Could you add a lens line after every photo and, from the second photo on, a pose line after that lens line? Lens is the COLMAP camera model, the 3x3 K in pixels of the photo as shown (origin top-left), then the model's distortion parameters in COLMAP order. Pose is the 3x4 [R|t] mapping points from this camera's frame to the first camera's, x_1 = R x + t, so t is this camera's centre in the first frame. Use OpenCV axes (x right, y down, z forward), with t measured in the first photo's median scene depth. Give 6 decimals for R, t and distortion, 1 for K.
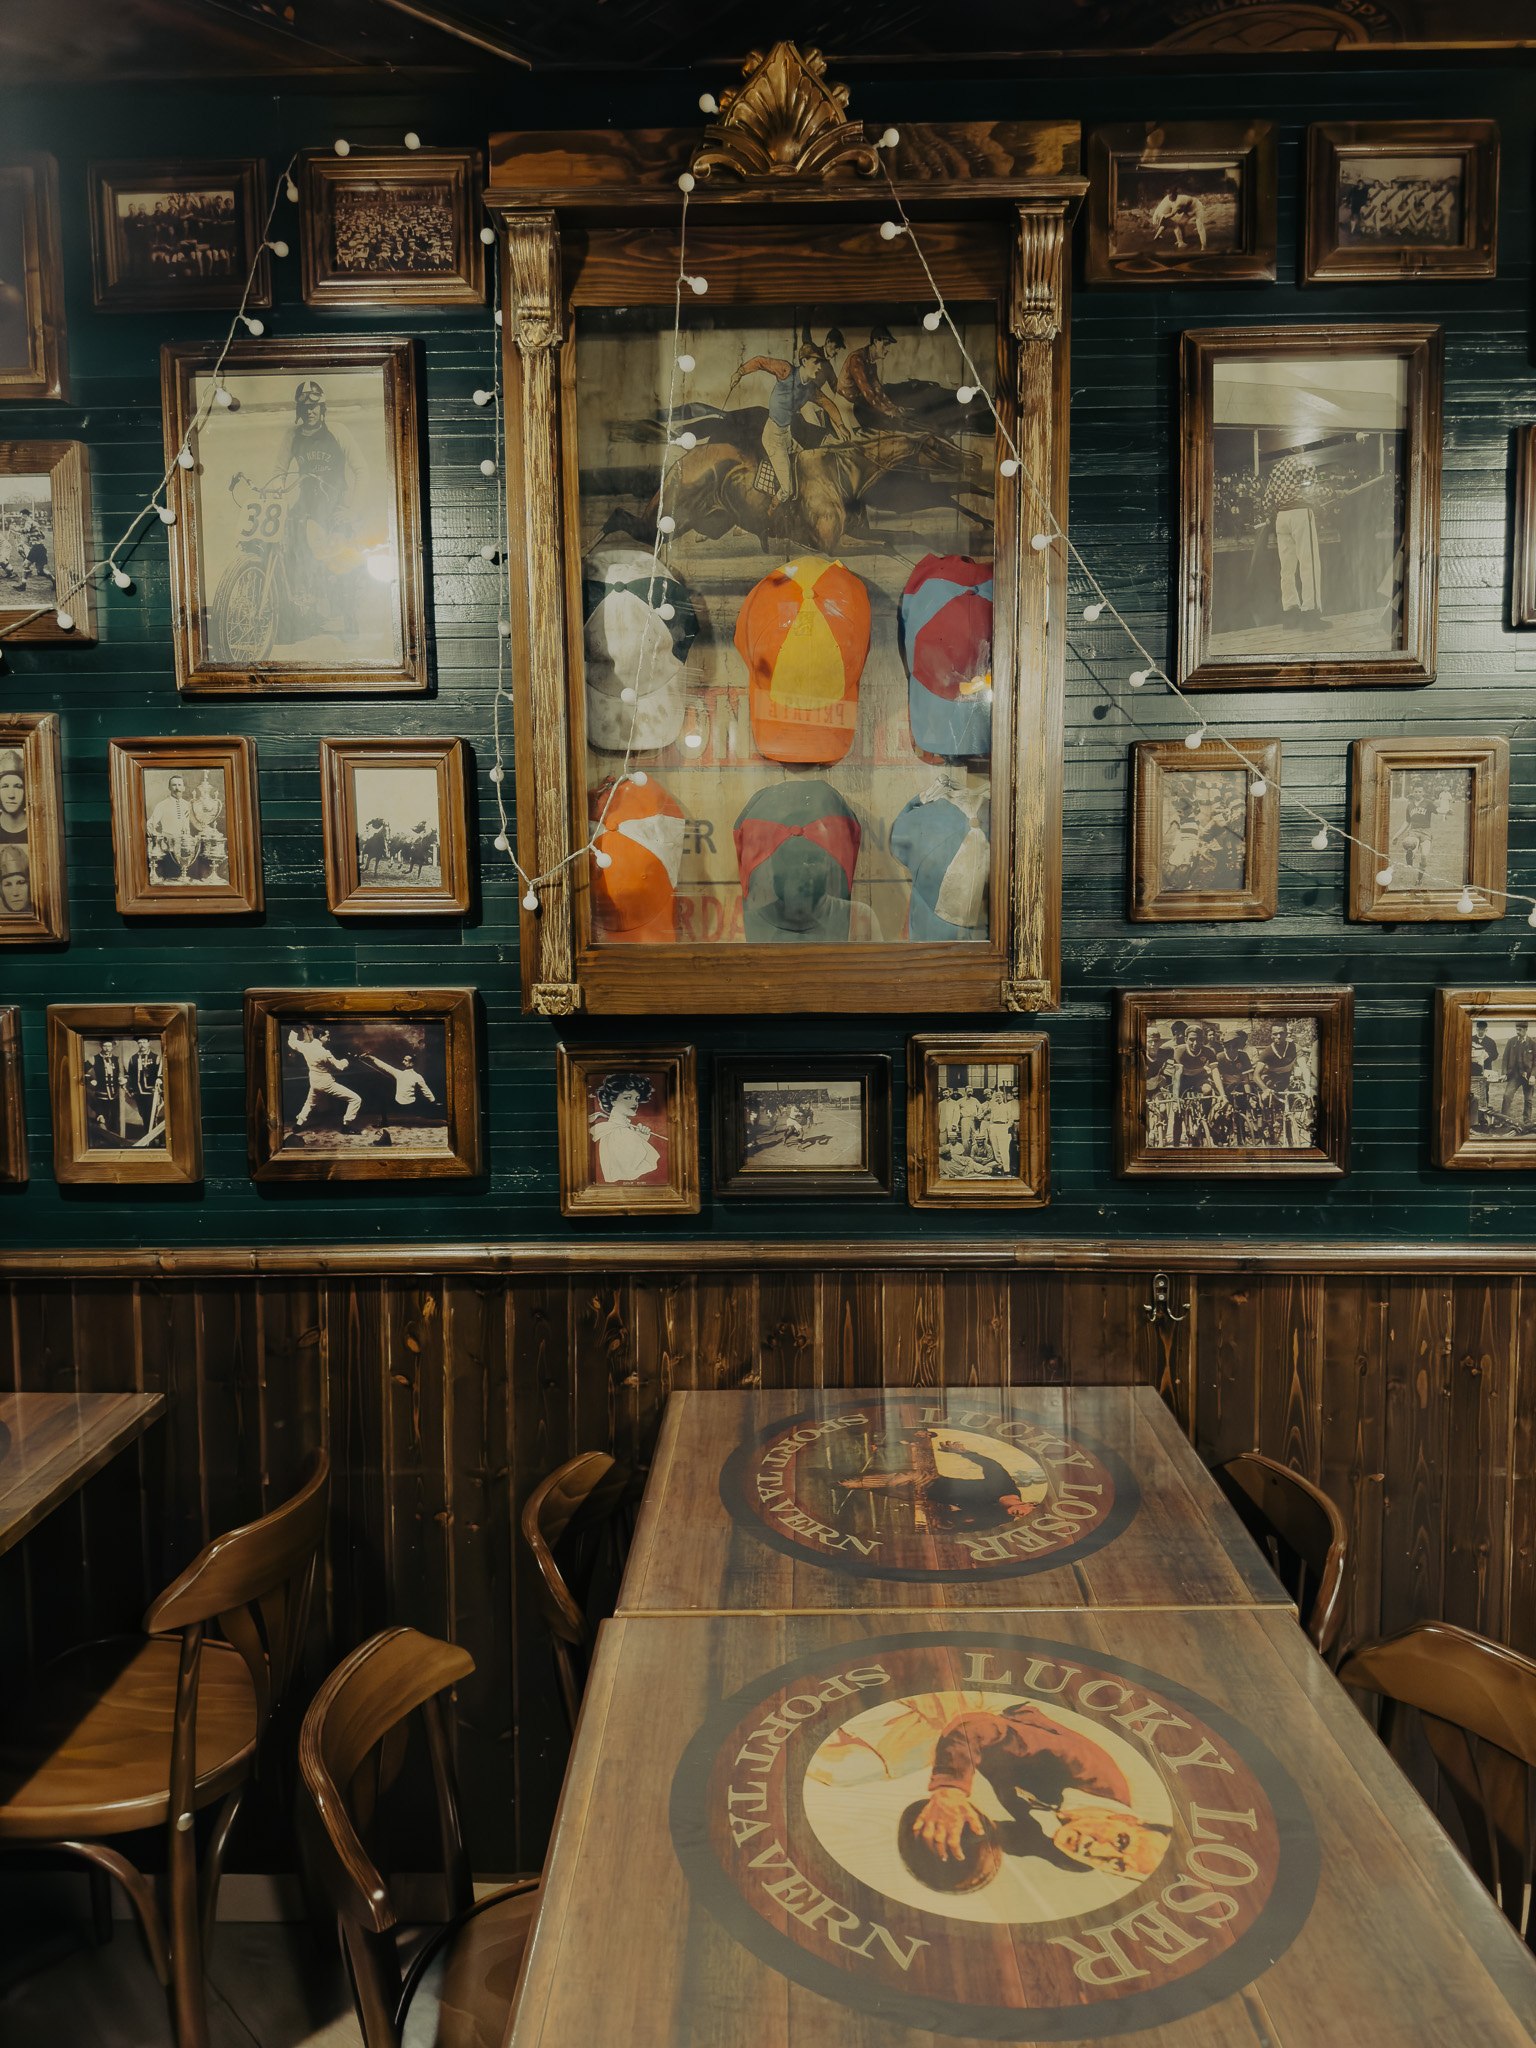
lens RADIAL K [[1443.6, 0, 773.9], [0, 1443.6, 1005.7], [0, 0, 1]] dist [0.076282, -0.099177]
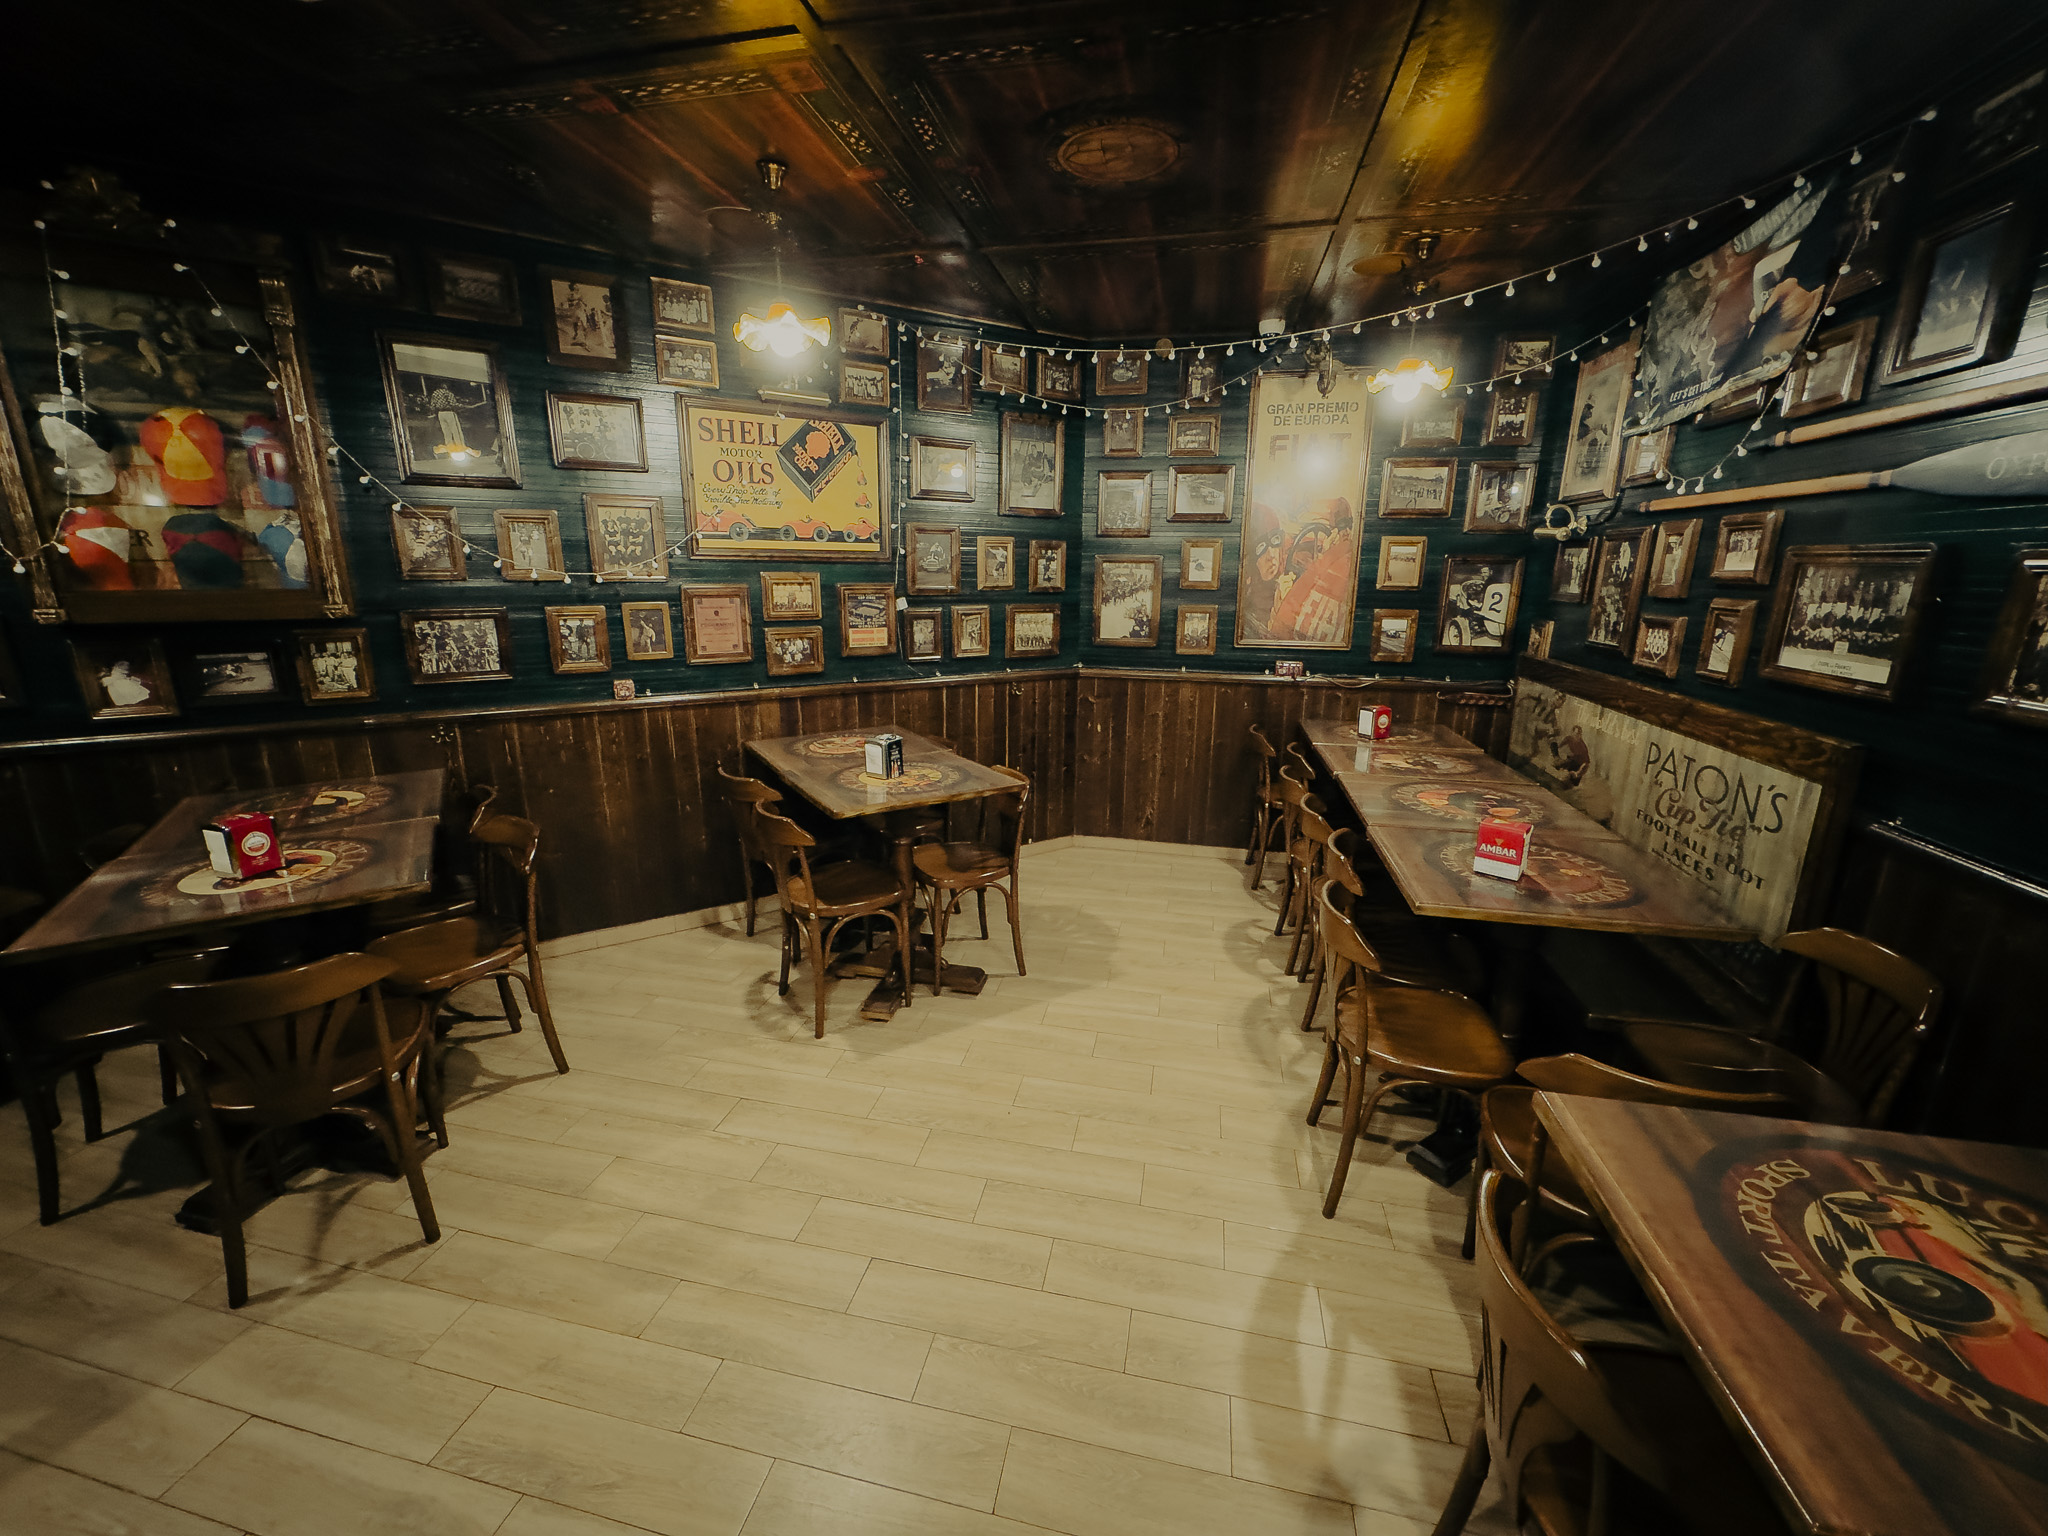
lens RADIAL K [[814.5, 0, 1023.8], [0, 814.5, 768.4], [0, 0, 1]] dist [-0.005736, 0.001155]
pose [[0.831044, -0.120858, 0.542917, 0.347382], [0.026313, 0.983557, 0.178670, 0.037630], [-0.555584, -0.134197, 0.820559, -0.760441]]
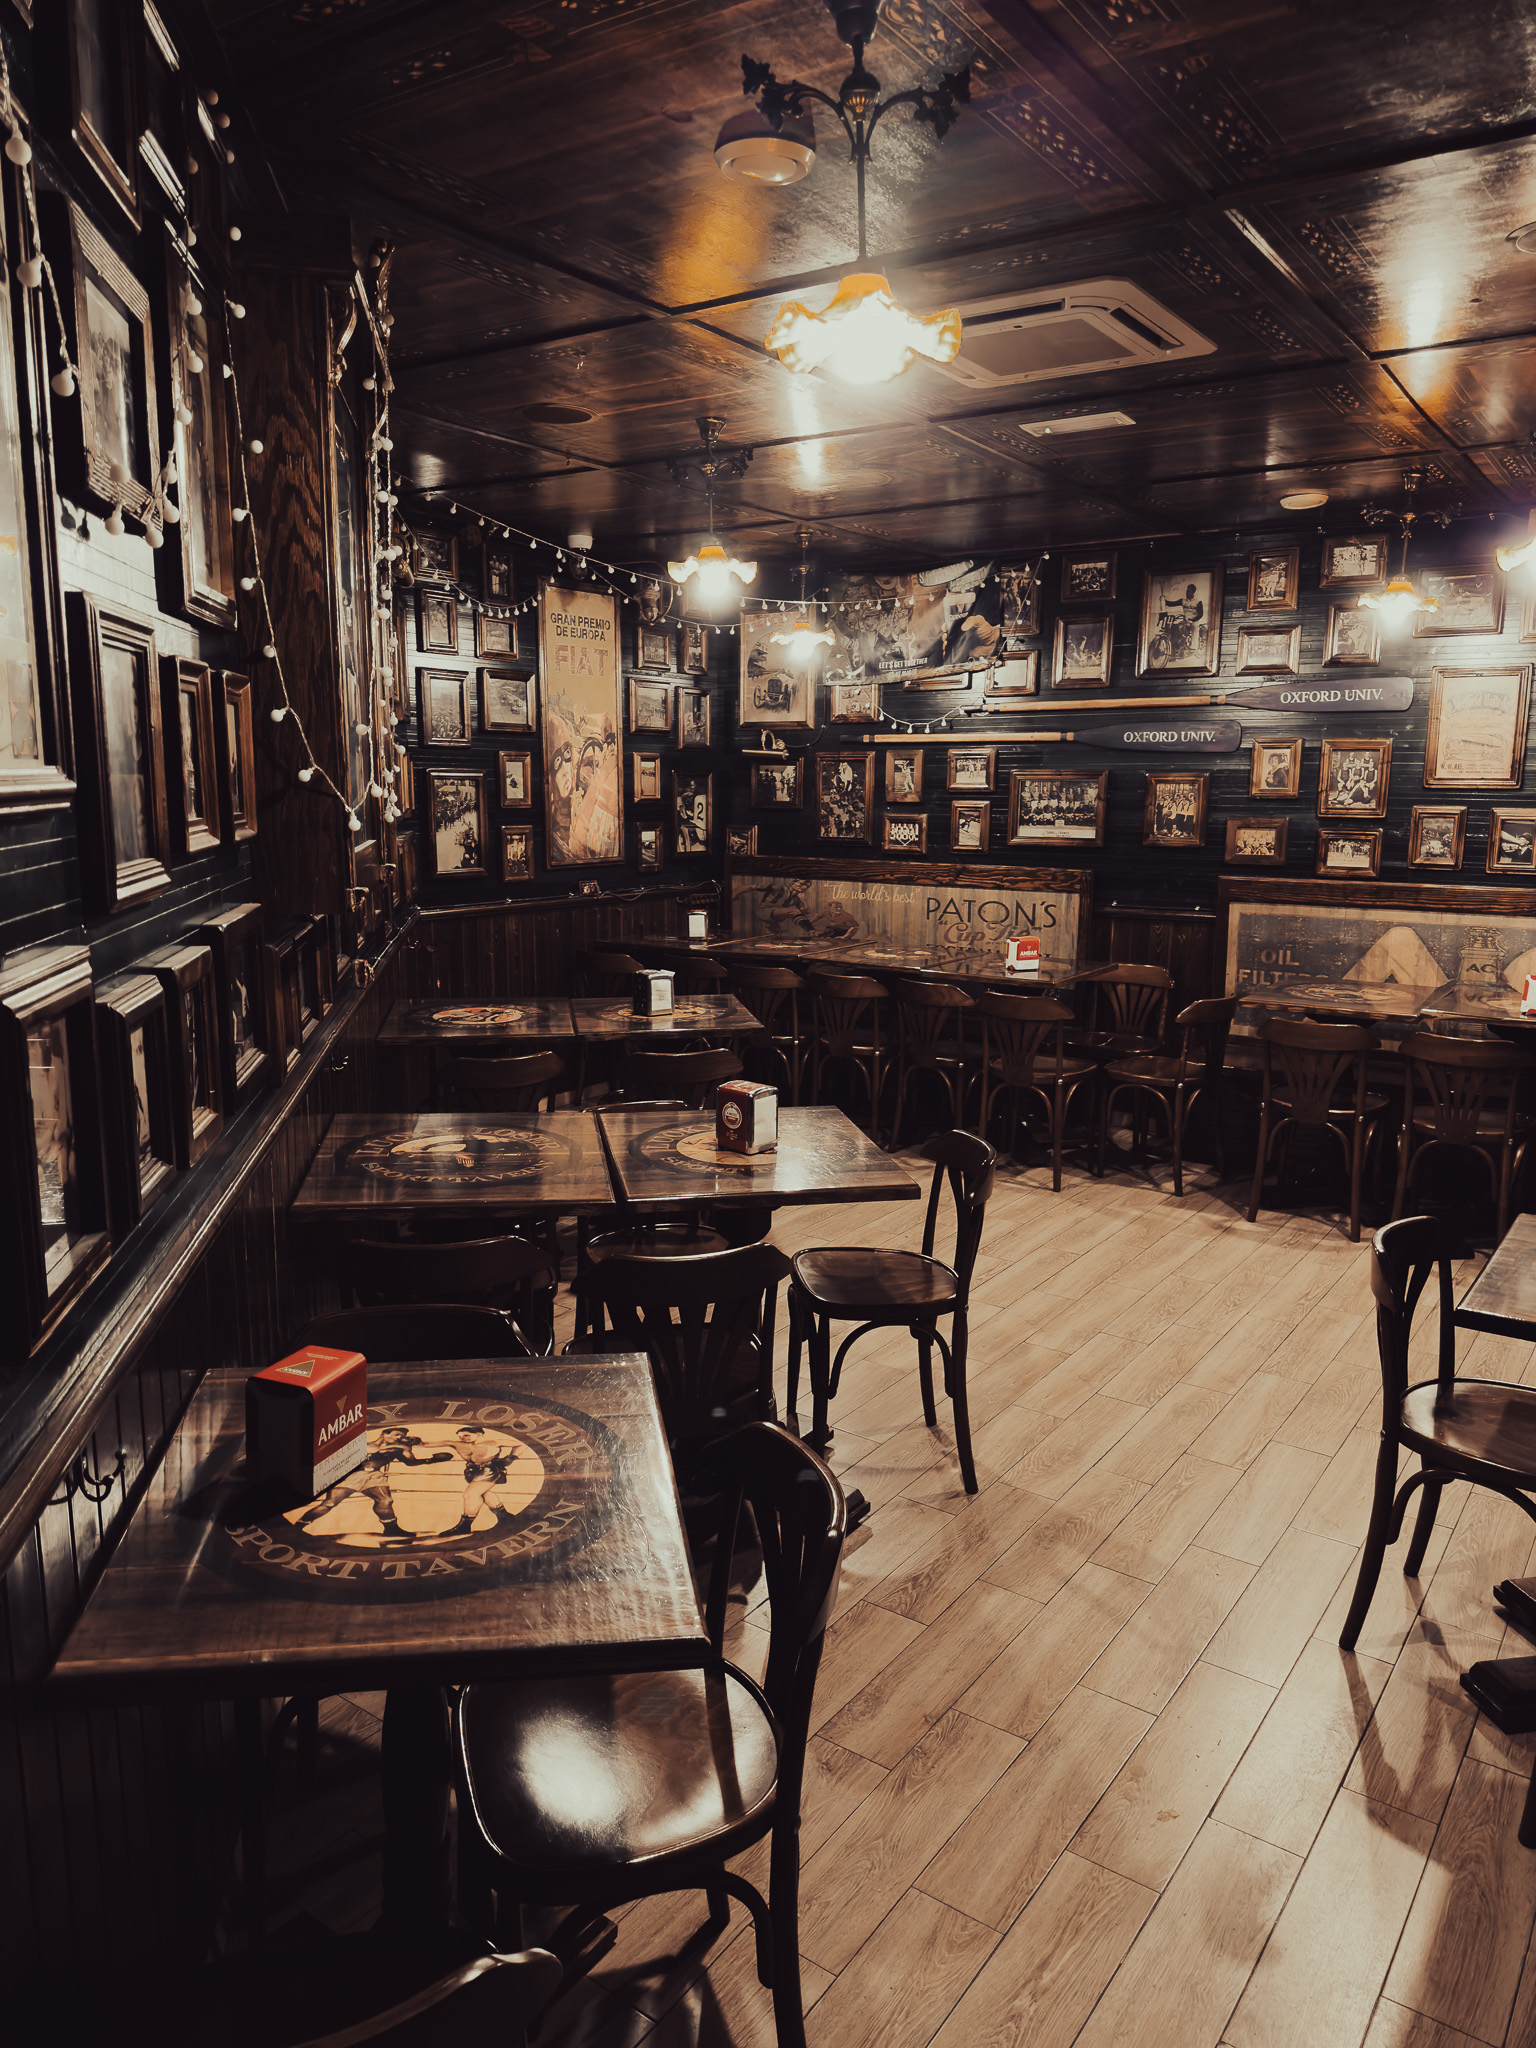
lens RADIAL K [[1443.6, 0, 761.5], [0, 1443.6, 1038.5], [0, 0, 1]] dist [0.076282, -0.099177]
pose [[-0.203810, -0.168918, 0.964328, -1.488027], [0.069918, 0.979976, 0.186436, -0.092125], [-0.976511, 0.105422, -0.187918, 0.914841]]
